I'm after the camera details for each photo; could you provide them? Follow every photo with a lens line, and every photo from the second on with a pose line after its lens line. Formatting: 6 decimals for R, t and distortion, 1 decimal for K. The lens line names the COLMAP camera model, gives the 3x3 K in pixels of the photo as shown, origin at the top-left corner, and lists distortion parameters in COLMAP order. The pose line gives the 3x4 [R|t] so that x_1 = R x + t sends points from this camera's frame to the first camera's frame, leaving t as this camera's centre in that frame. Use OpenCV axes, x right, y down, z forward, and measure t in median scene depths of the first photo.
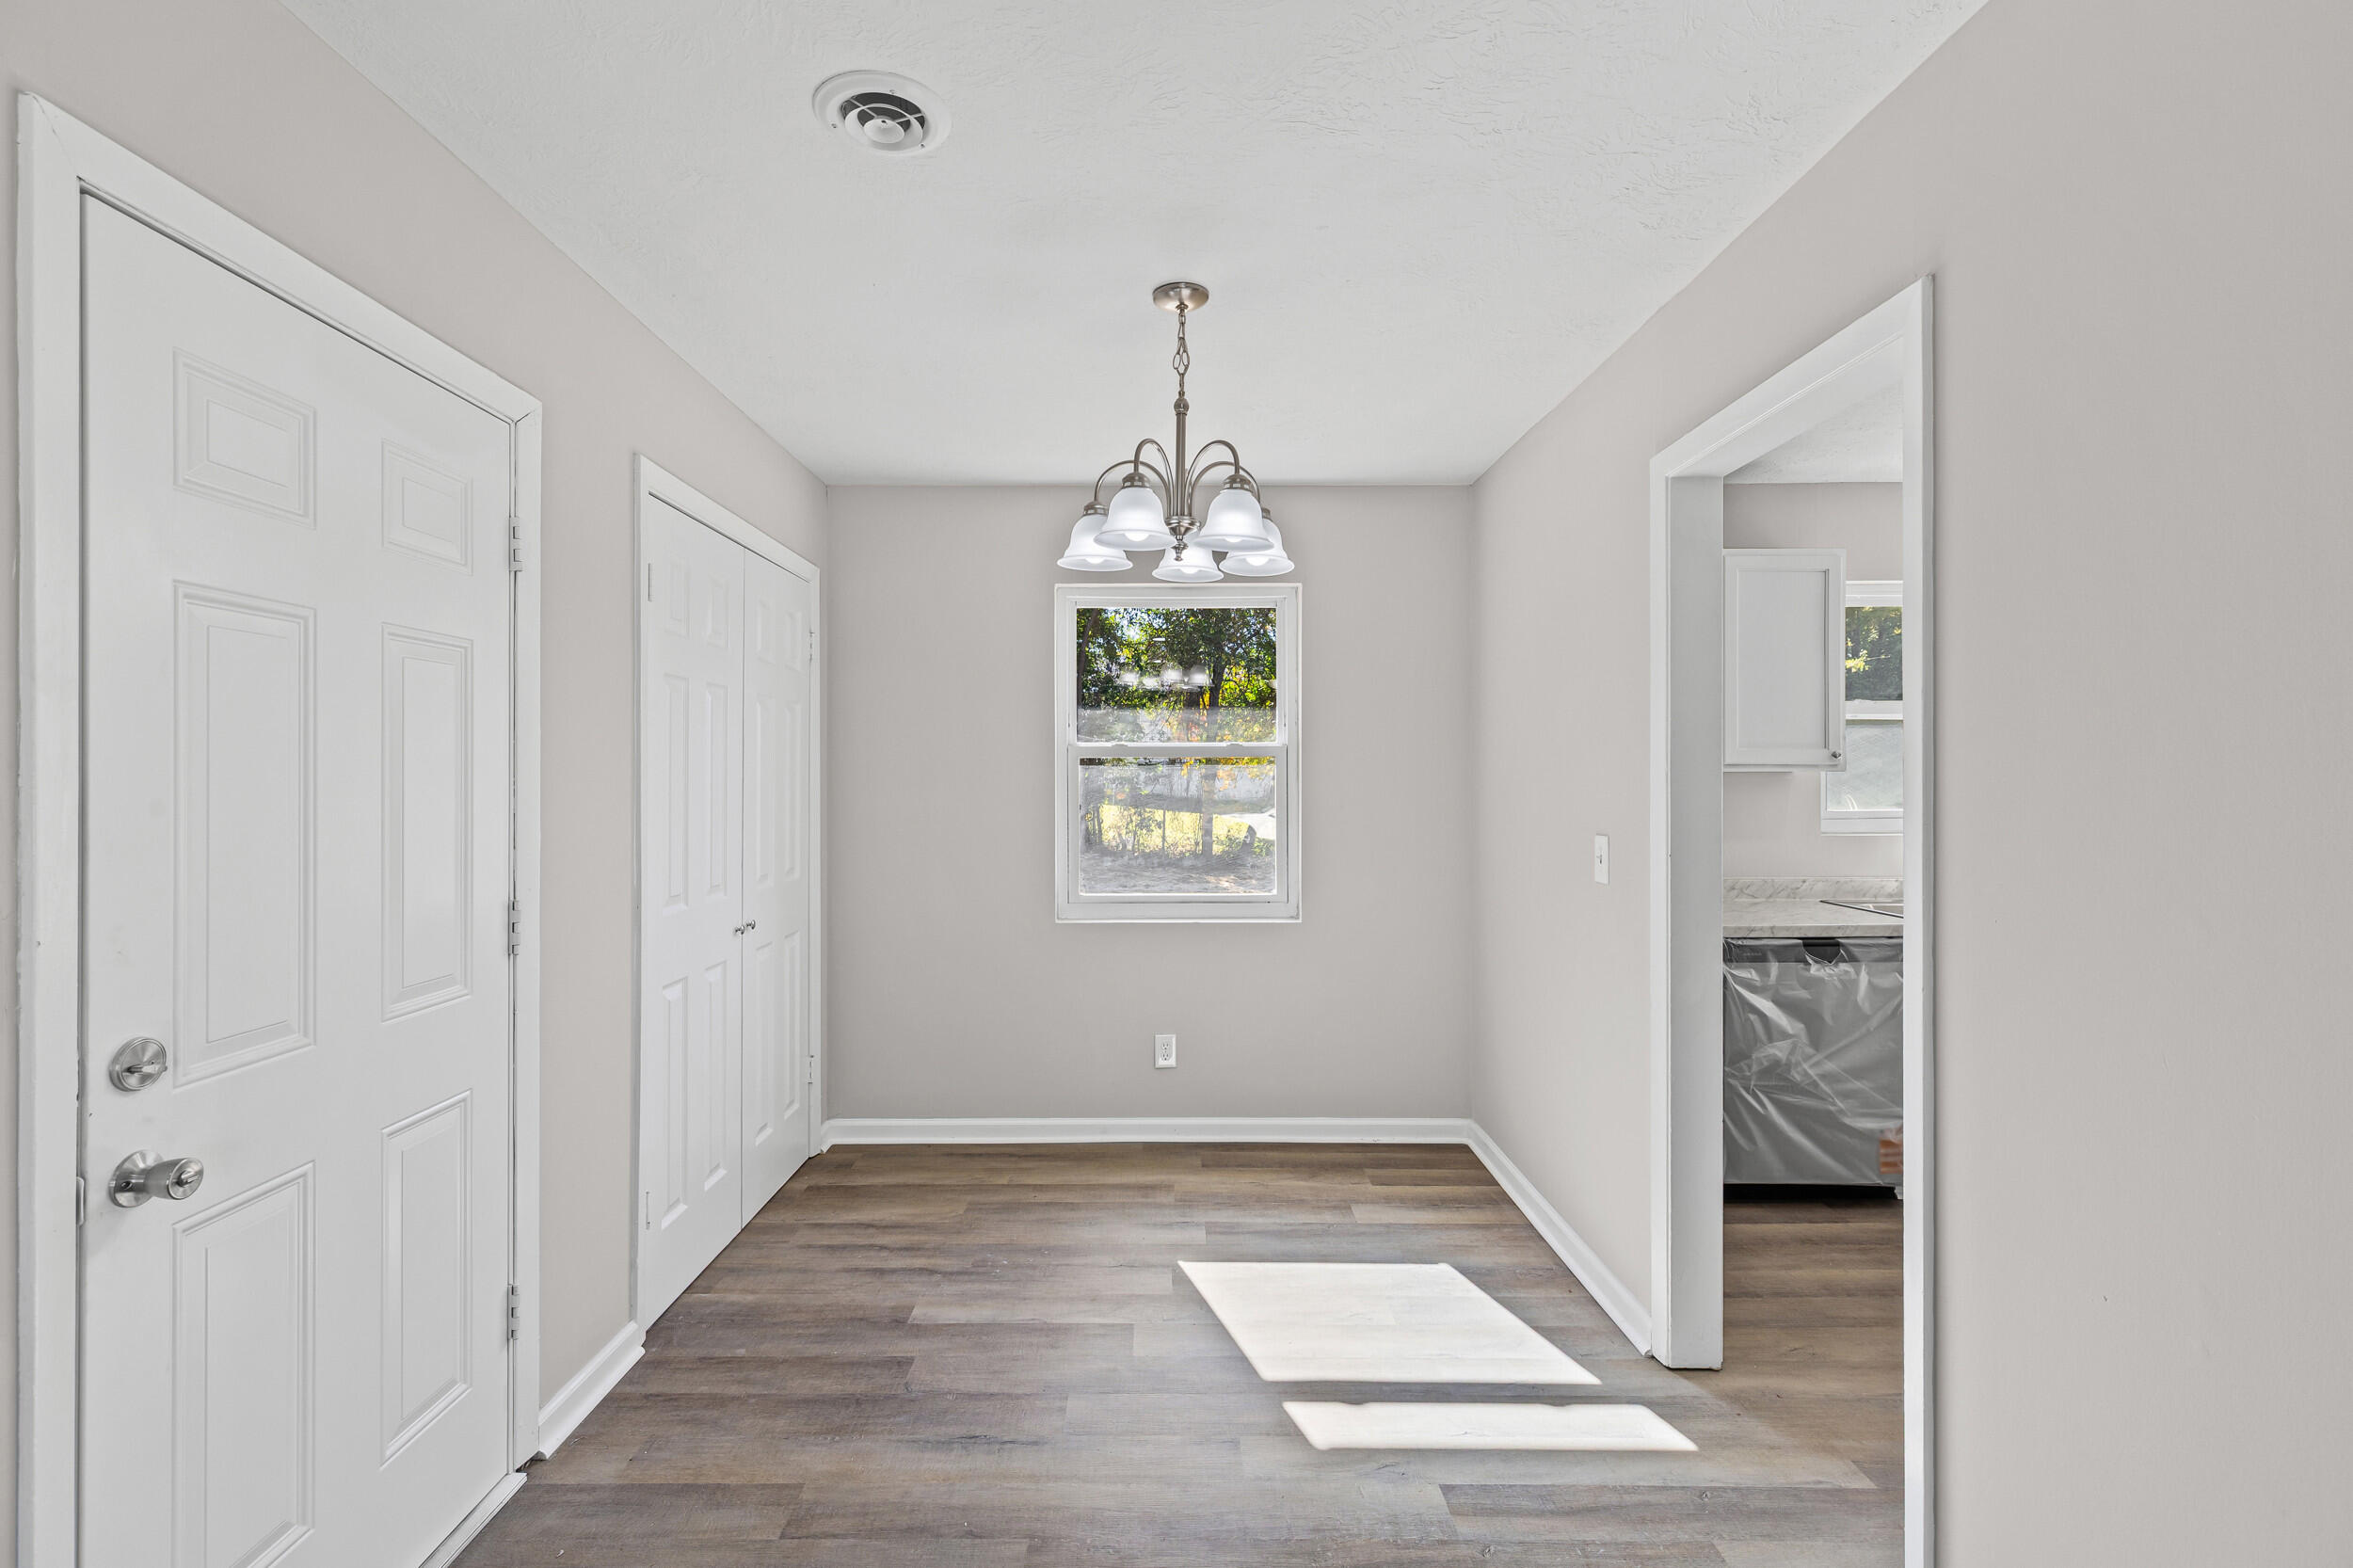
lens RADIAL K [[1059.1, 0, 1174.8], [0, 1059.1, 774.4], [0, 0, 1]] dist [0.001638, -0.000076]
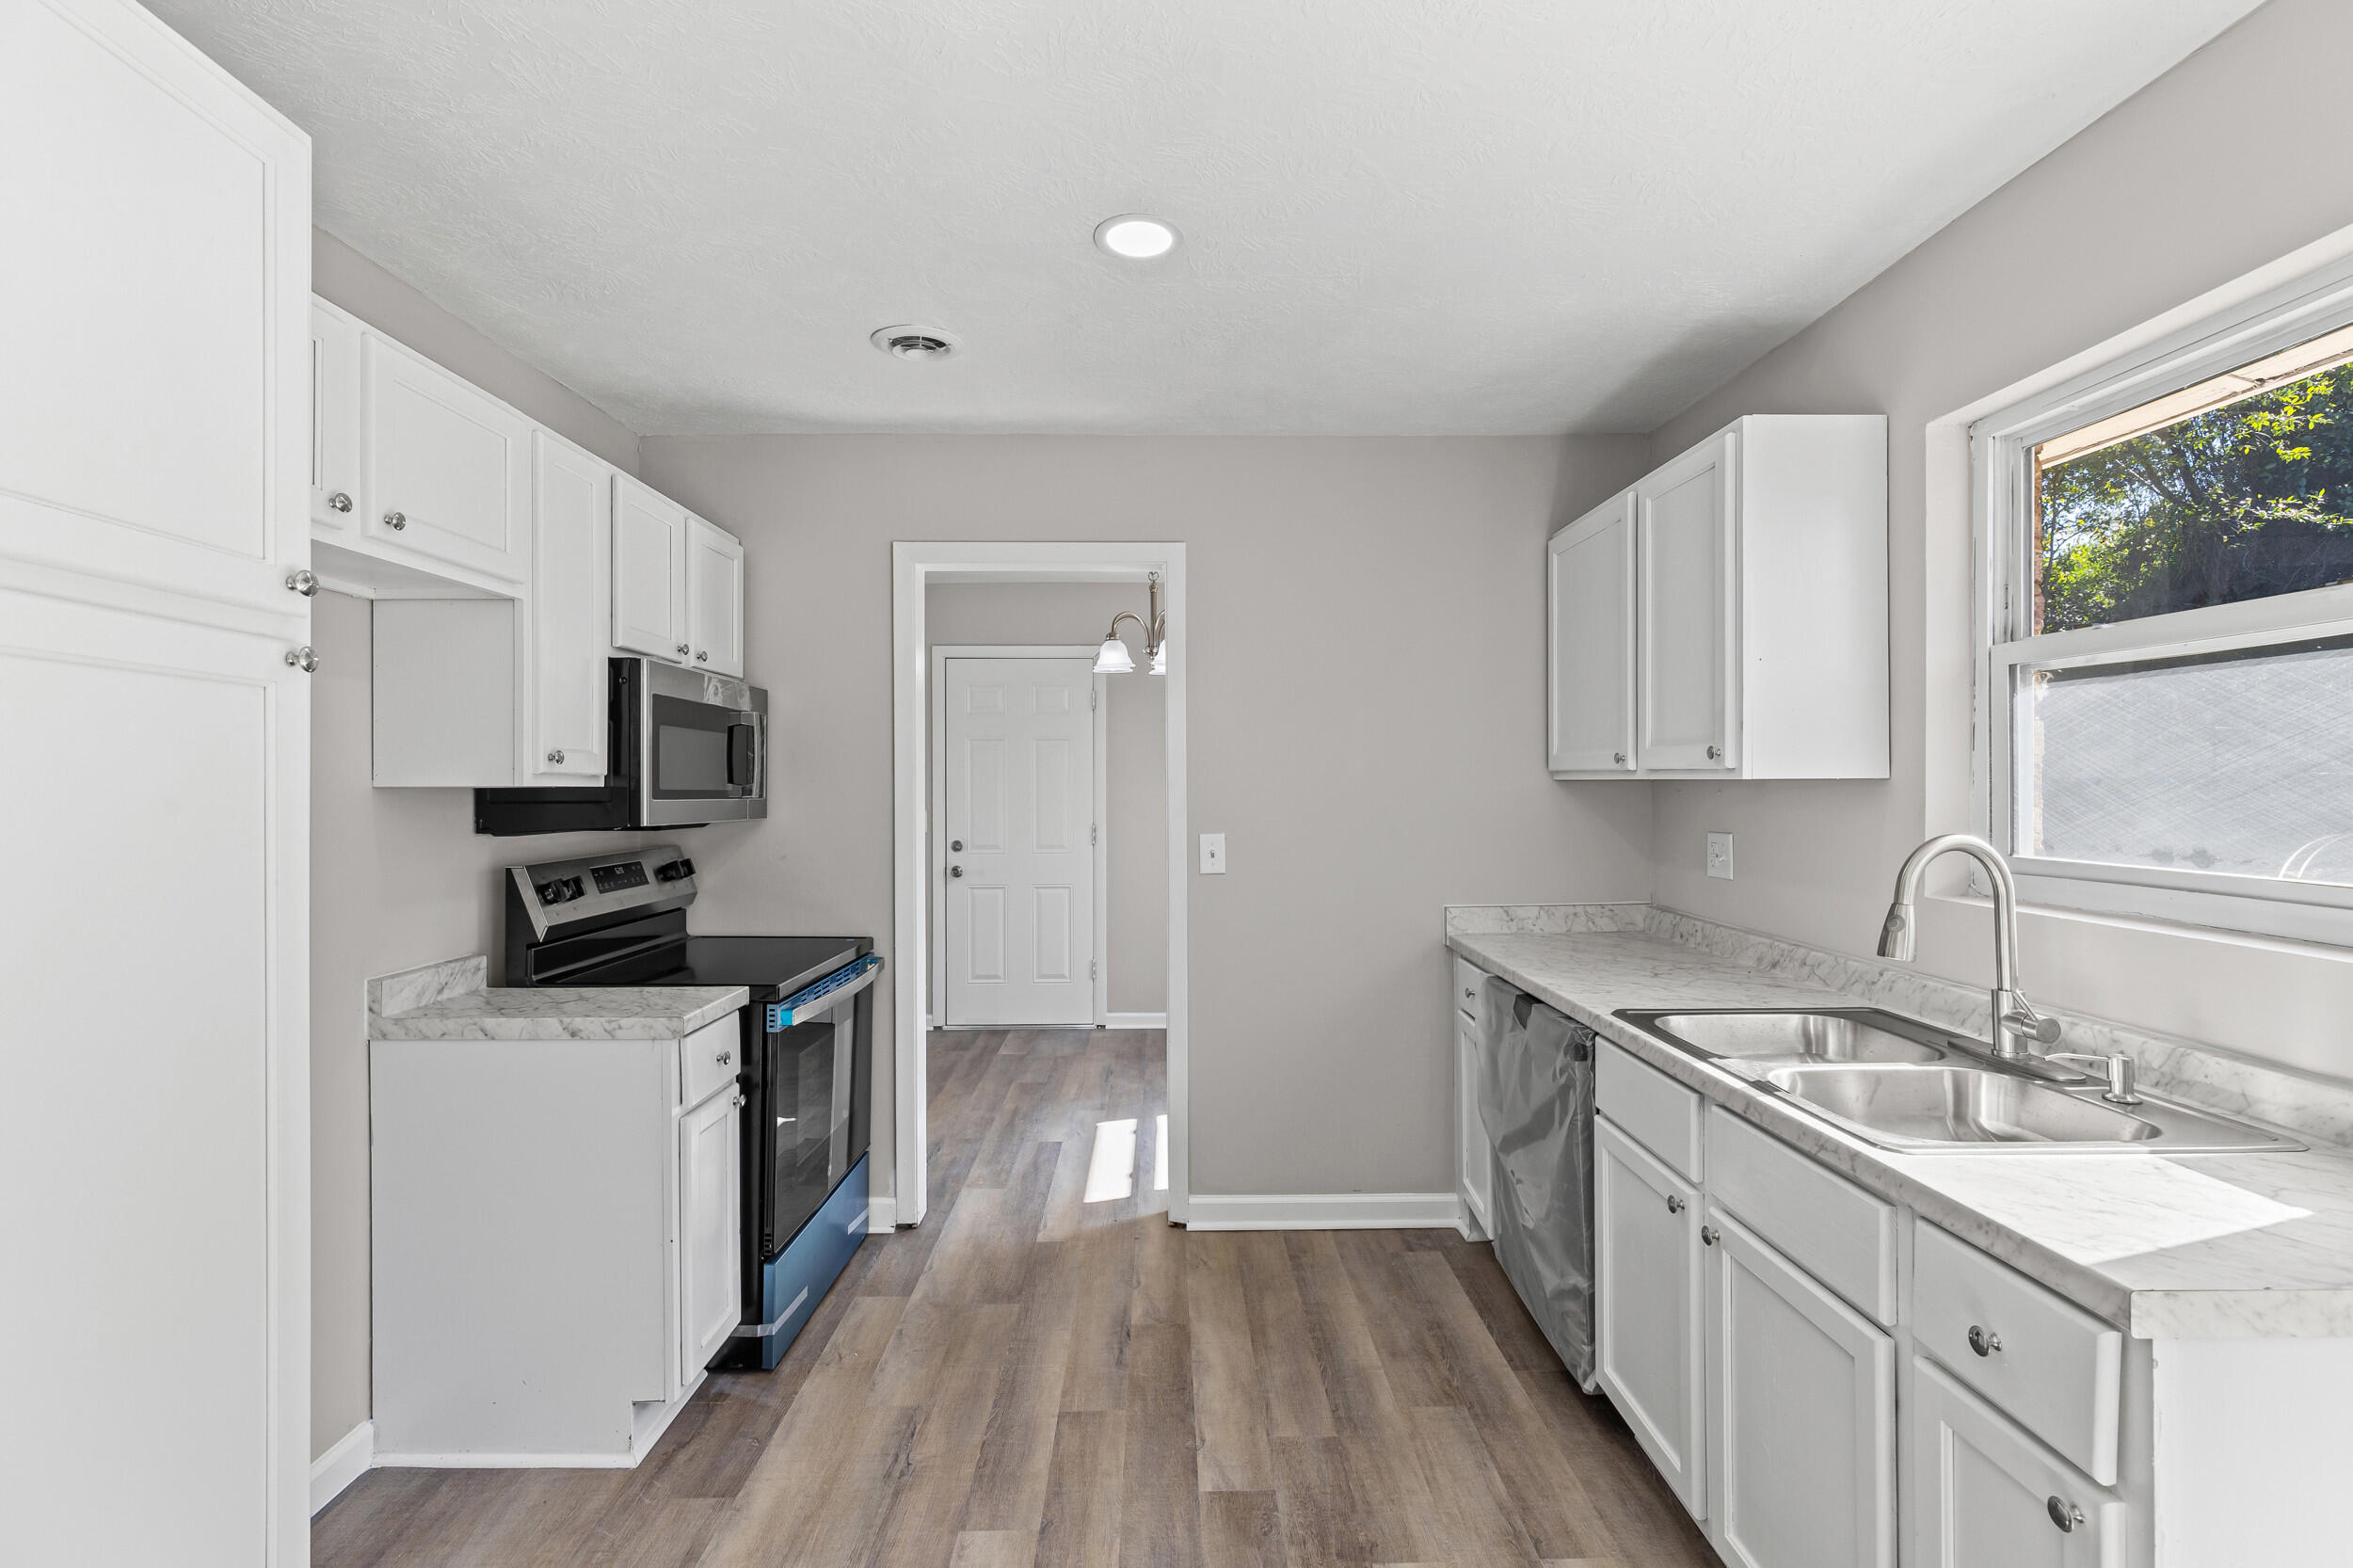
lens RADIAL K [[1059.1, 0, 1174.8], [0, 1059.1, 774.4], [0, 0, 1]] dist [0.001638, -0.000076]
pose [[0.006253, -0.005726, -0.999964, 1.819470], [0.000781, 0.999983, -0.005721, -0.002574], [0.999980, -0.000745, 0.006258, 0.977954]]
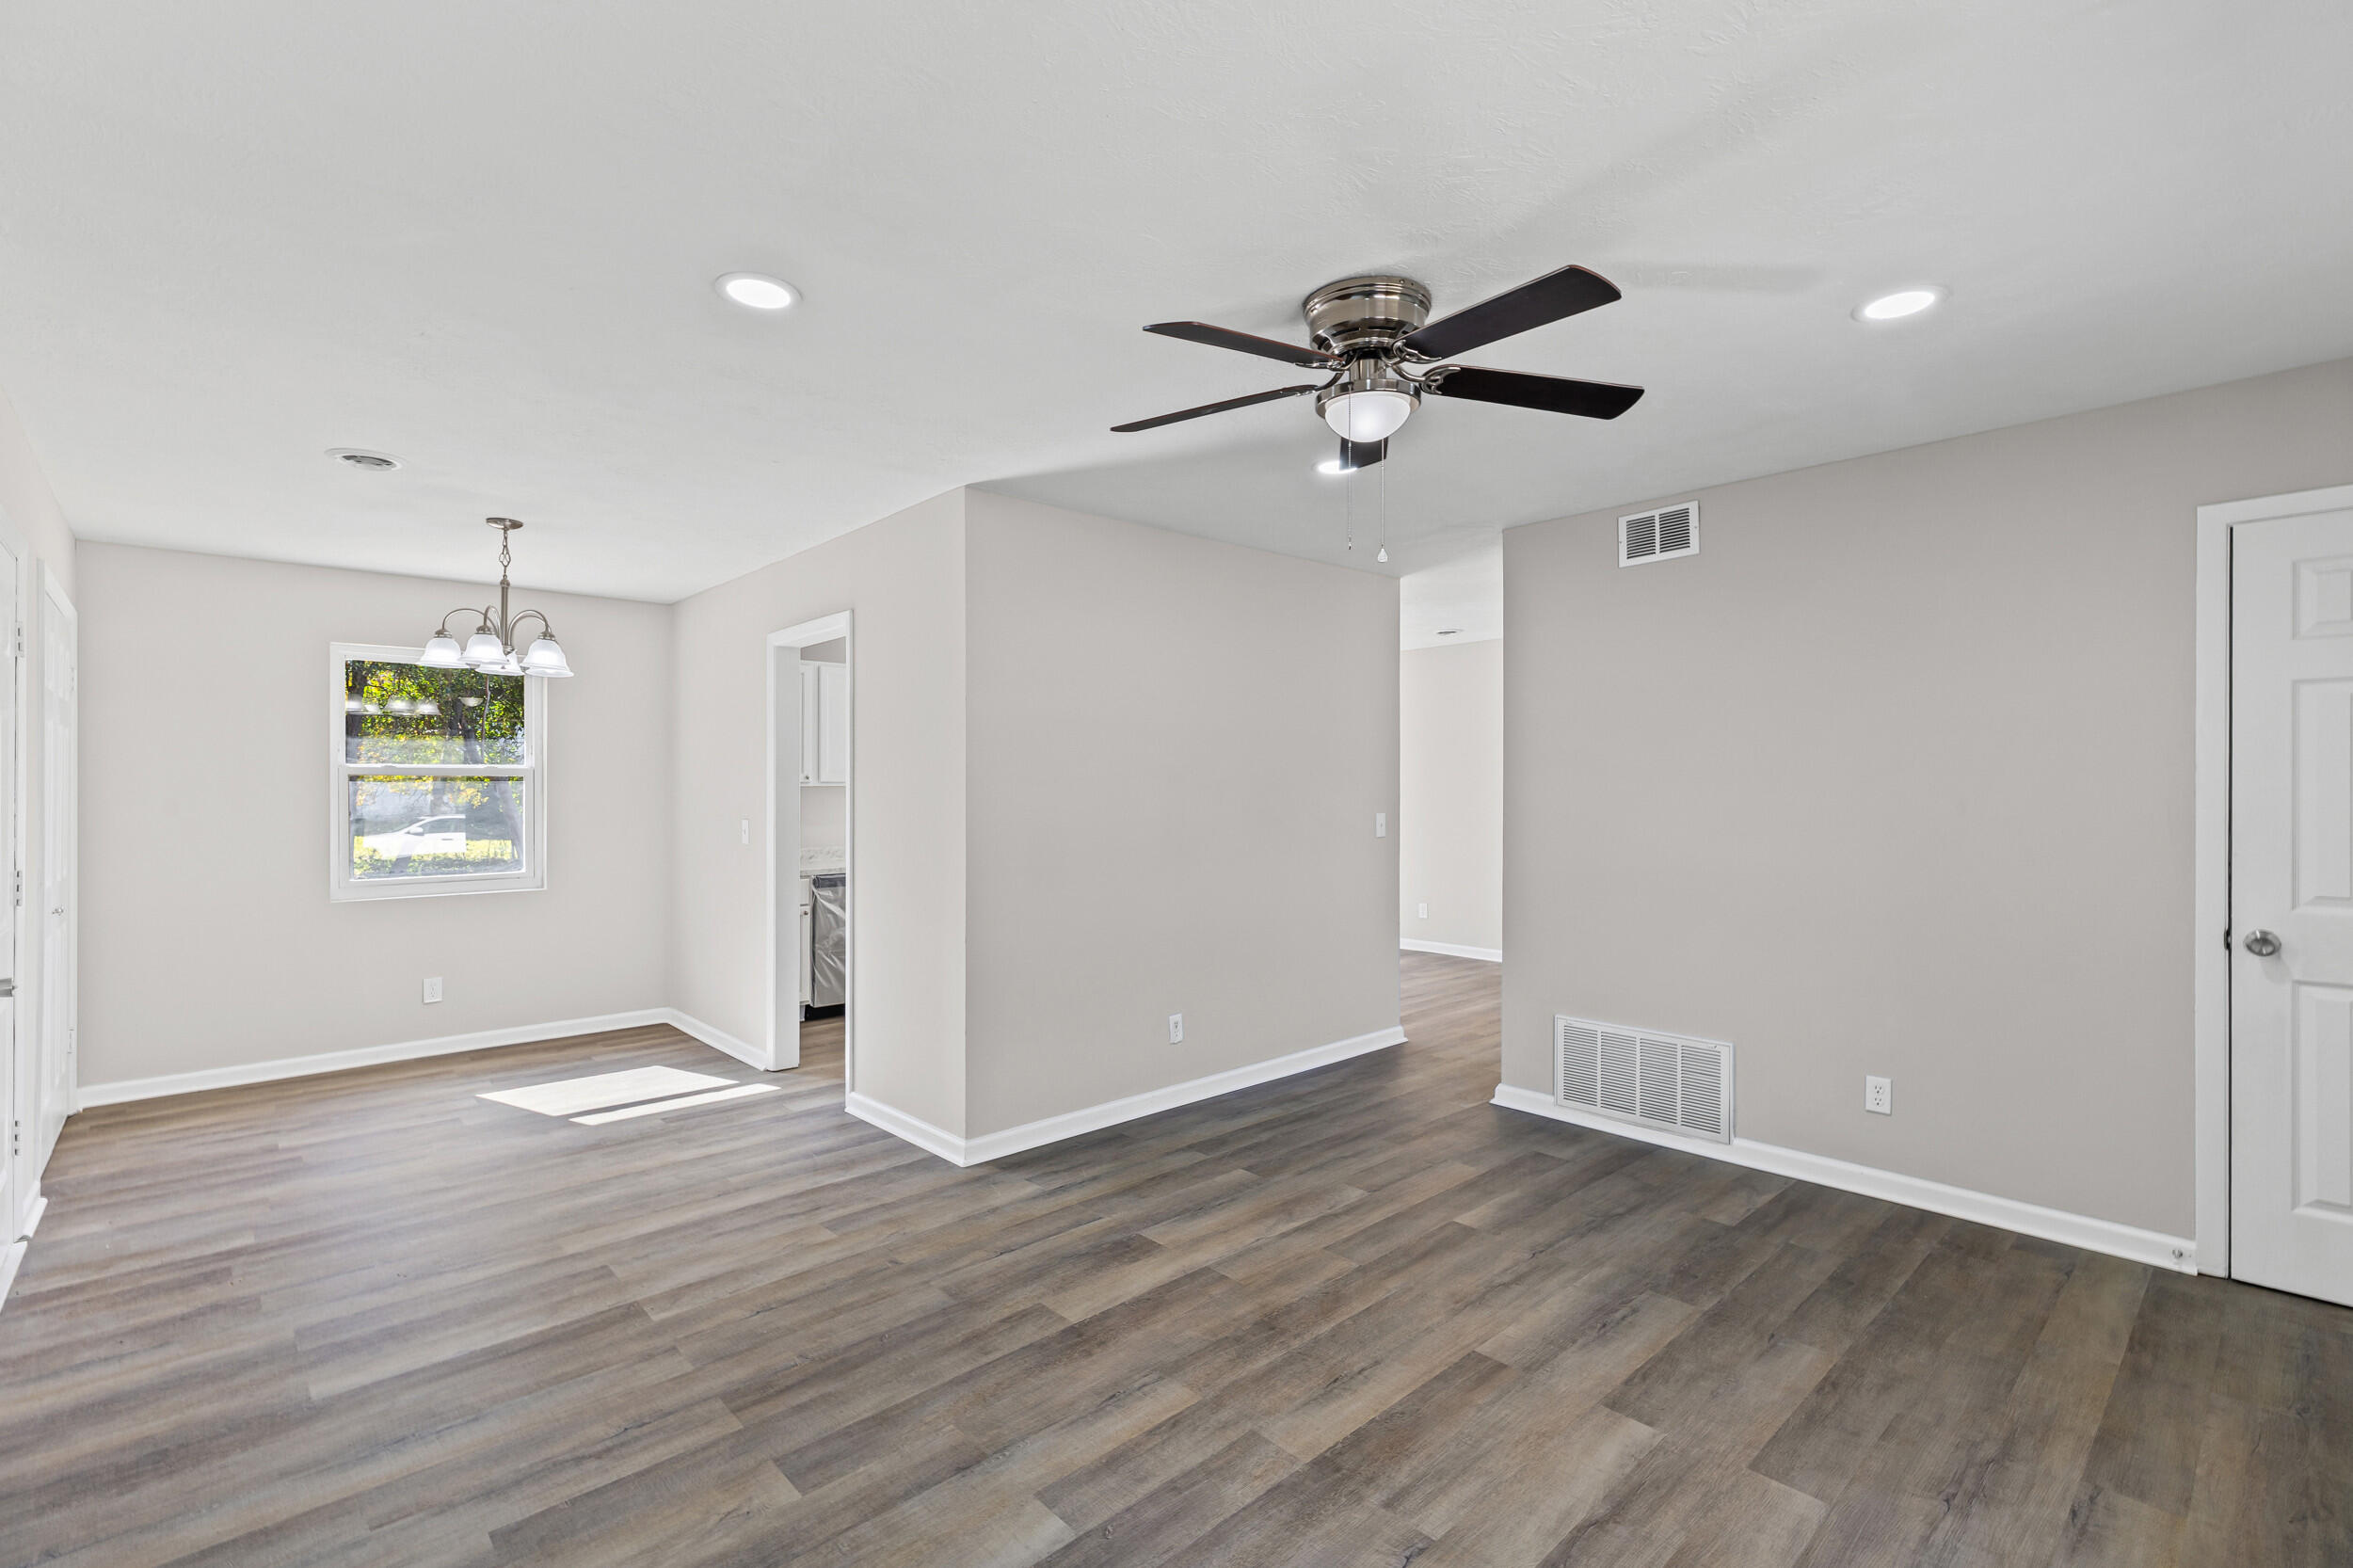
lens RADIAL K [[1059.1, 0, 1174.8], [0, 1059.1, 774.4], [0, 0, 1]] dist [0.001638, -0.000076]
pose [[0.746268, 0.006719, 0.665612, -0.334335], [0.001697, 0.999927, -0.011997, -0.000225], [-0.665644, 0.010082, 0.746202, -1.077112]]
